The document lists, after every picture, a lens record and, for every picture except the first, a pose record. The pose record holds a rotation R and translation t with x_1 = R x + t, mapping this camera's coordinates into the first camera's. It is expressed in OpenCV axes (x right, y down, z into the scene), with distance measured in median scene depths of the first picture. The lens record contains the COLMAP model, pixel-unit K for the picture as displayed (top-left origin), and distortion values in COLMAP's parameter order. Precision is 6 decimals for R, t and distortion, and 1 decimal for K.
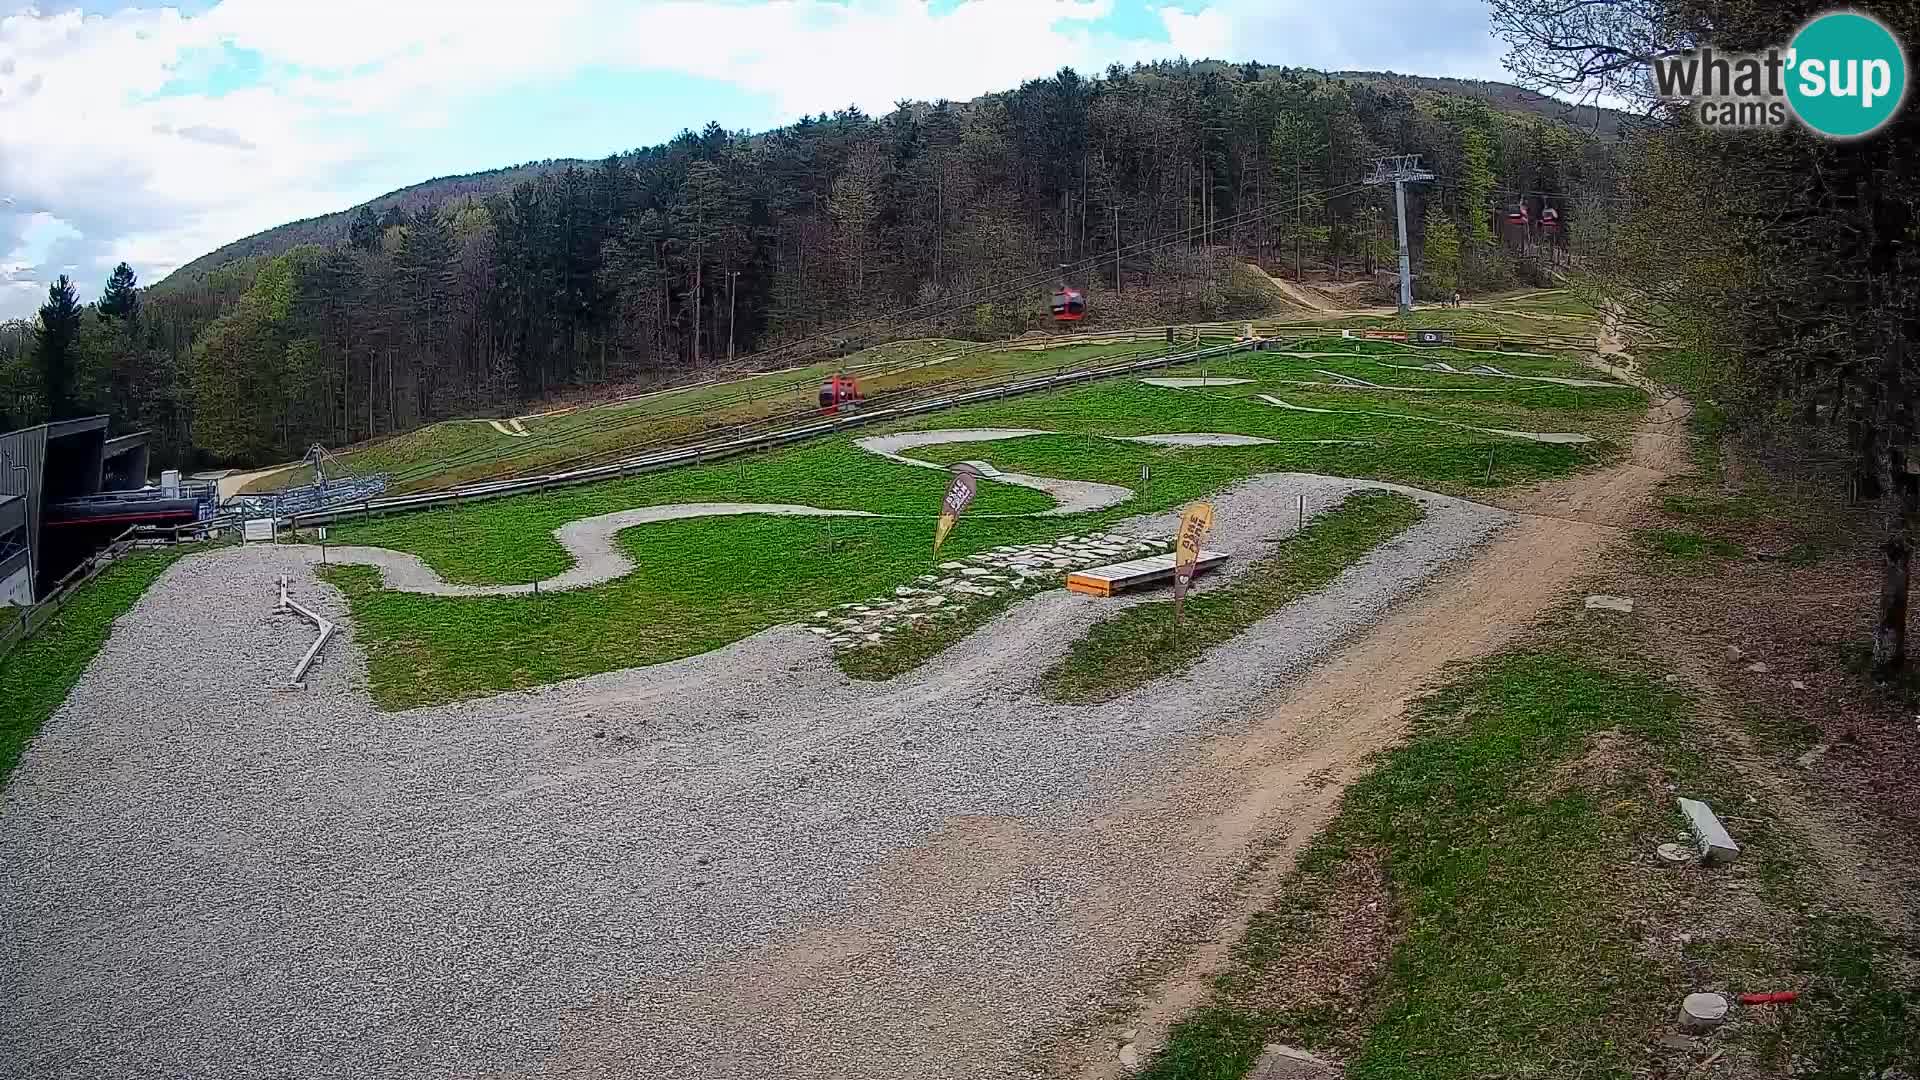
lens RADIAL K [[2803.8, 0, 960.0], [0, 2803.8, 540.0], [0, 0, 1]] dist [0.005126, -0.026280]
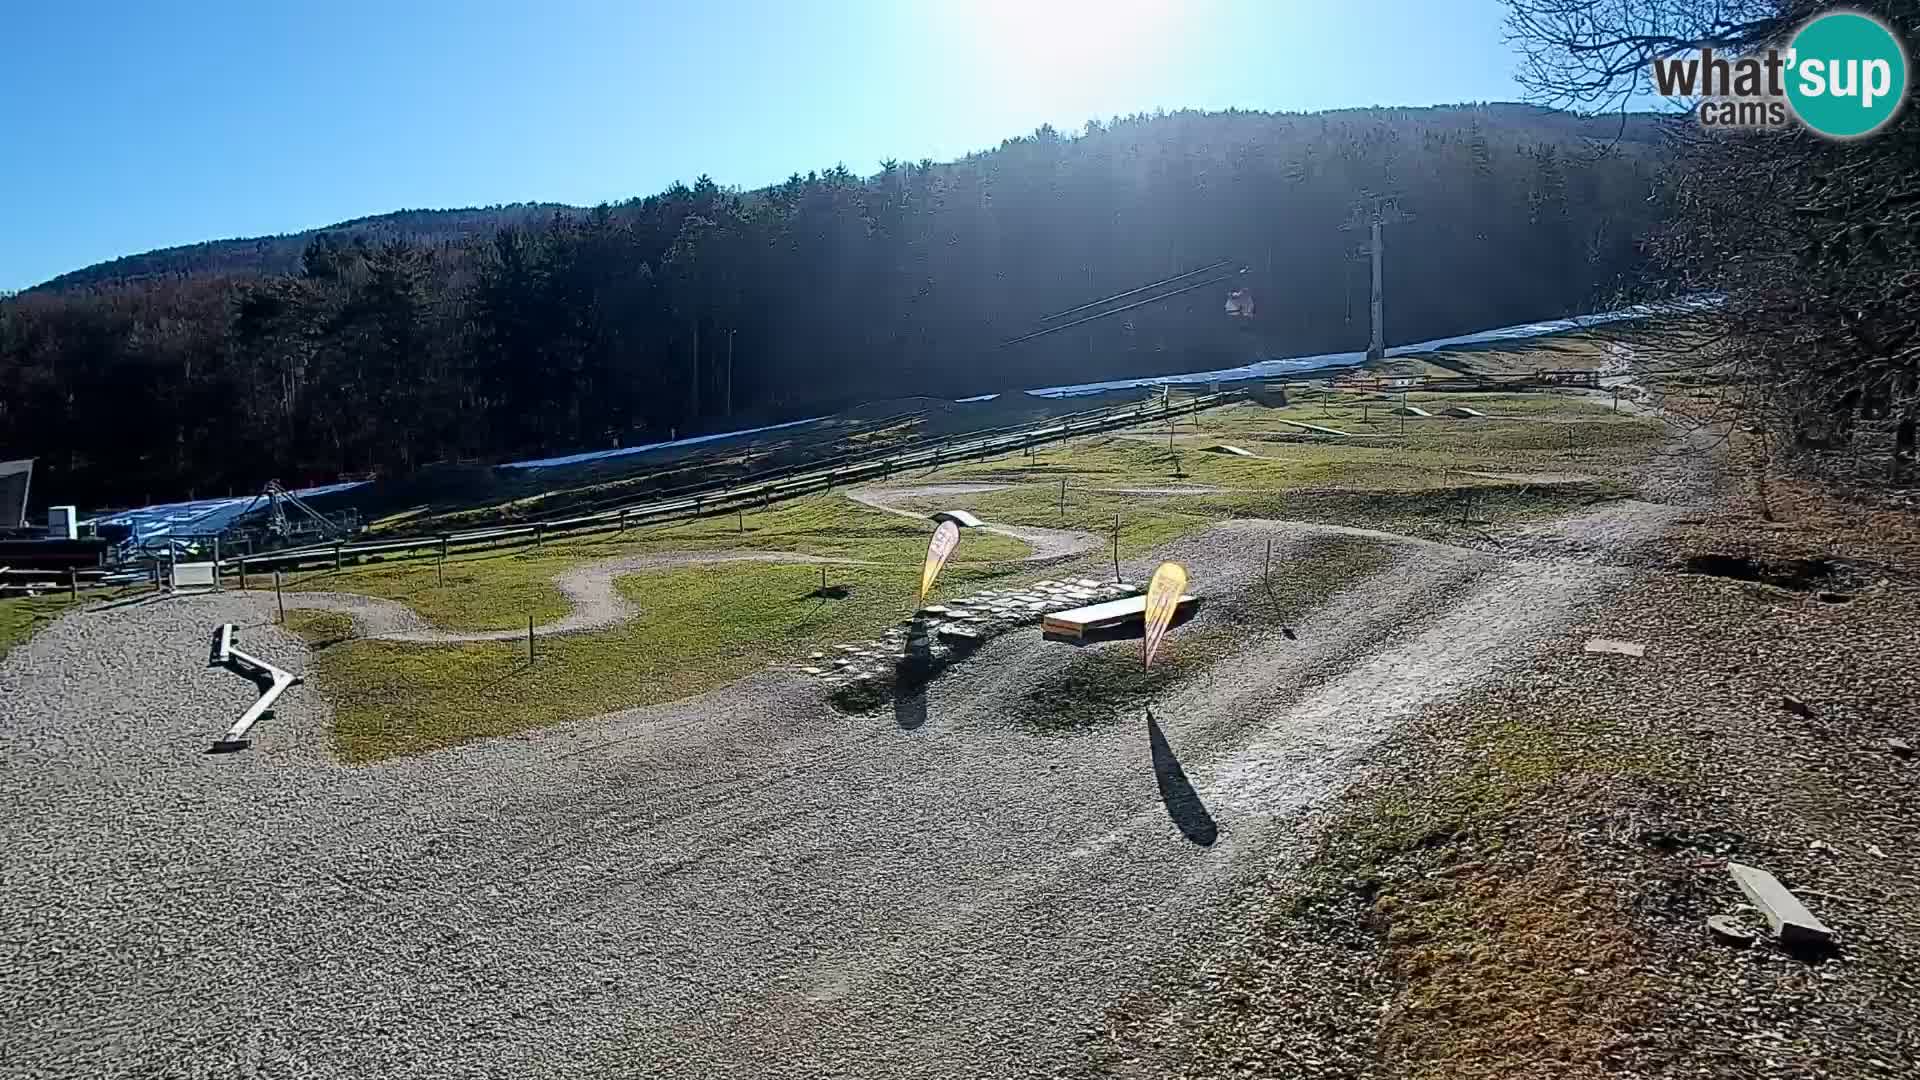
lens RADIAL K [[1443.2, 0, 959.5], [0, 1443.2, 394.4], [0, 0, 1]] dist [-0.004046, -0.004072]
pose [[0.999948, -0.002288, 0.009953, 0.000544], [0.003611, 0.990832, -0.135055, 0.002624], [-0.009553, 0.135084, 0.990788, 0.486888]]
